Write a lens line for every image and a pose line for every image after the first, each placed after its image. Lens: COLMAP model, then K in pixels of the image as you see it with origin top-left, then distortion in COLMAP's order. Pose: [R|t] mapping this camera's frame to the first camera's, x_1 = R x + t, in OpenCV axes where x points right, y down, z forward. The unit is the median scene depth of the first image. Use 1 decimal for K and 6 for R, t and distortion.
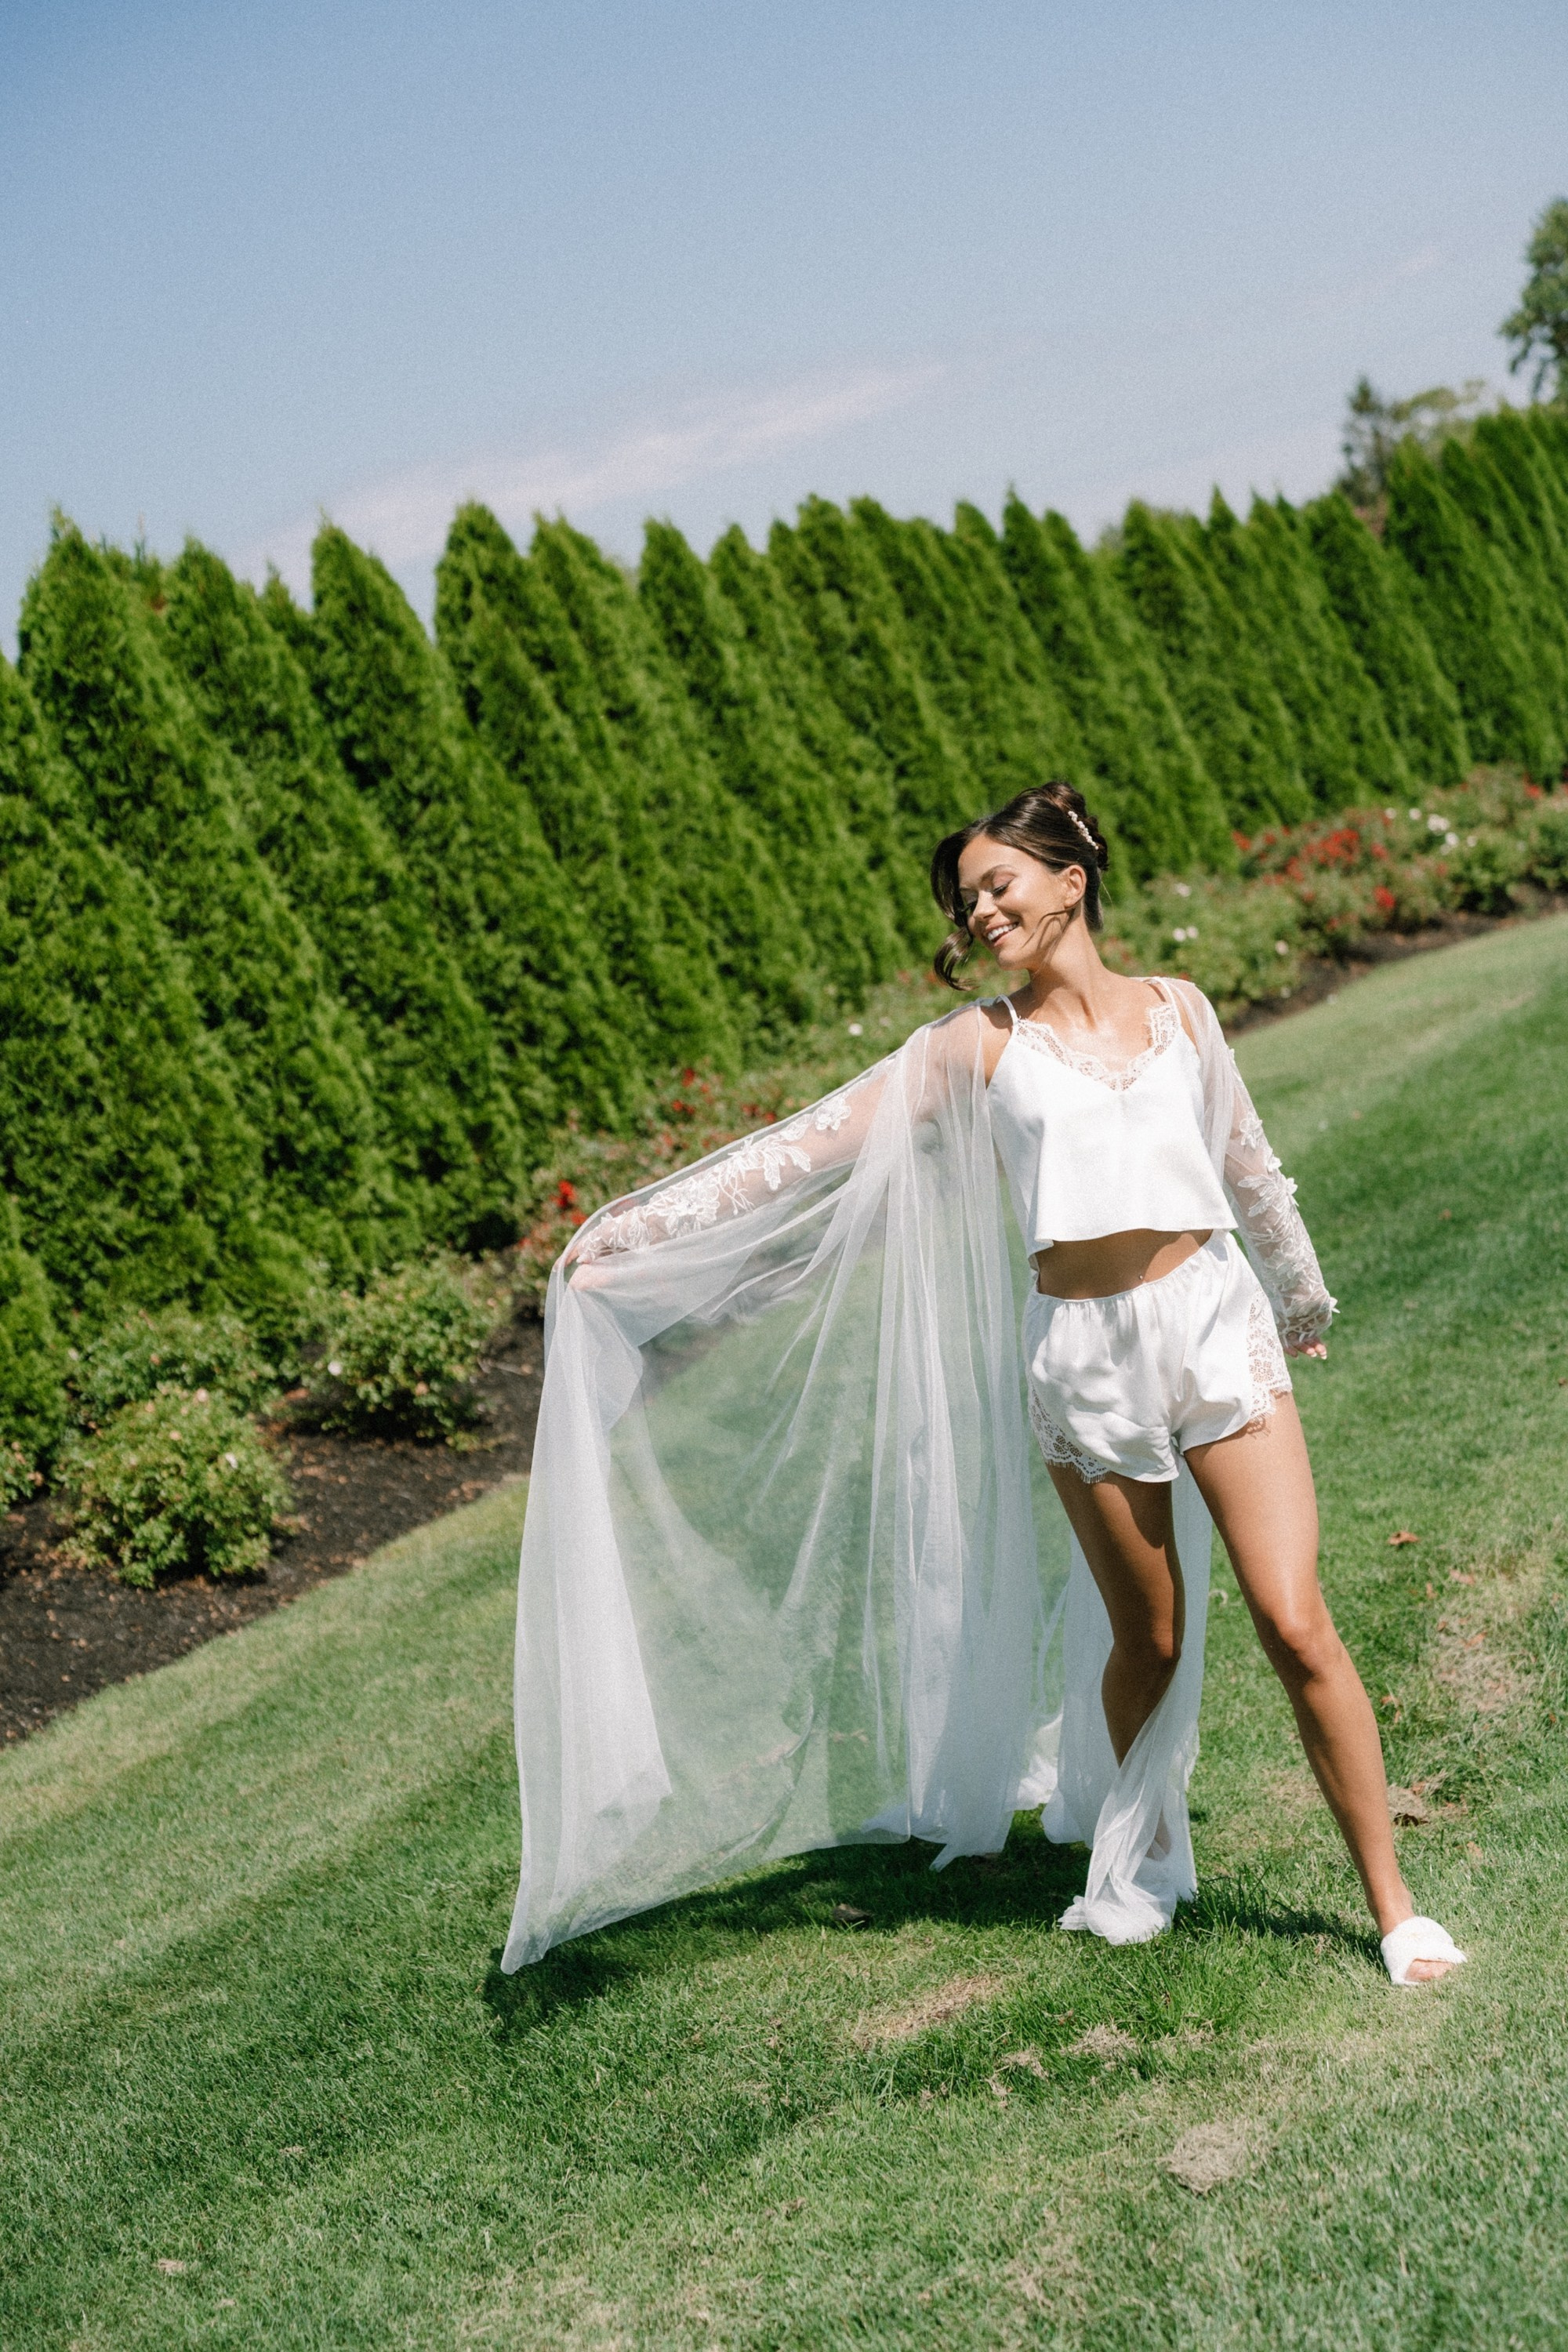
lens RADIAL K [[3559.6, 0, 787.8], [0, 3559.6, 1169.6], [0, 0, 1]] dist [0.014814, 0.000000]
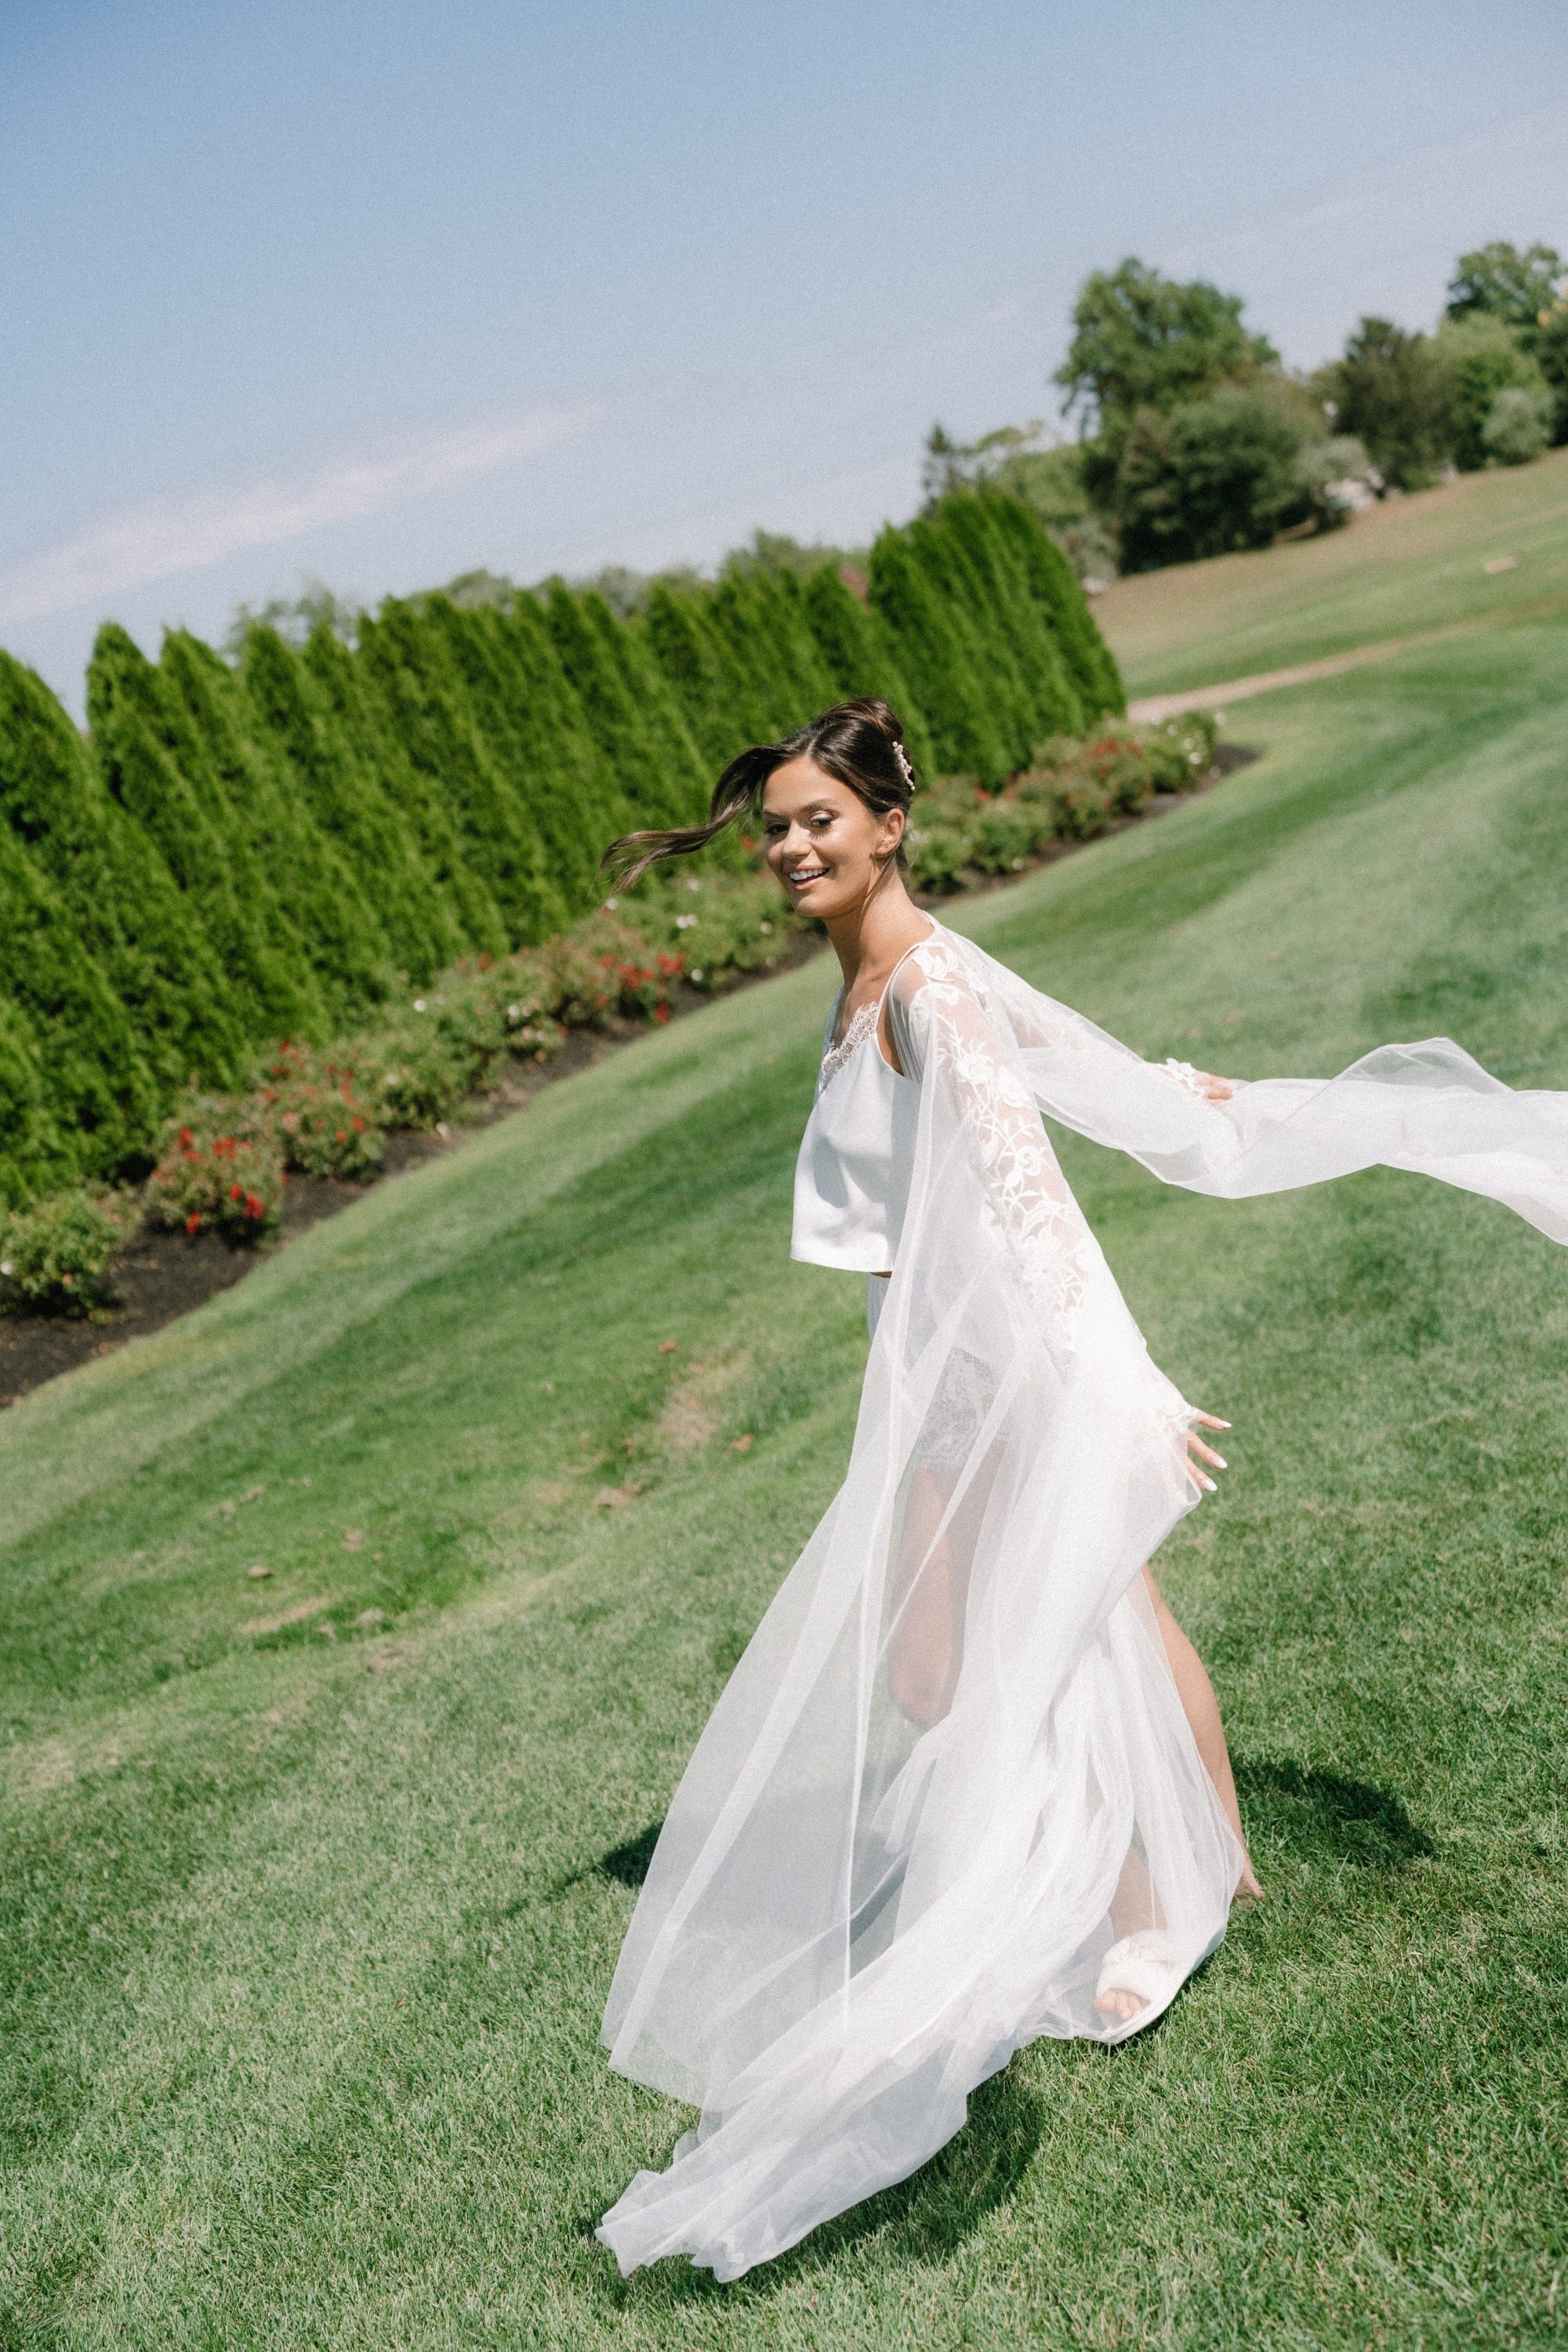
lens RADIAL K [[3035.0, 0, 779.9], [0, 3035.0, 1188.0], [0, 0, 1]] dist [0.009098, 0.000000]
pose [[0.995296, -0.035636, 0.090088, 0.046845], [0.032732, 0.998902, 0.033514, -0.004240], [-0.091184, -0.030408, 0.995370, -0.150627]]
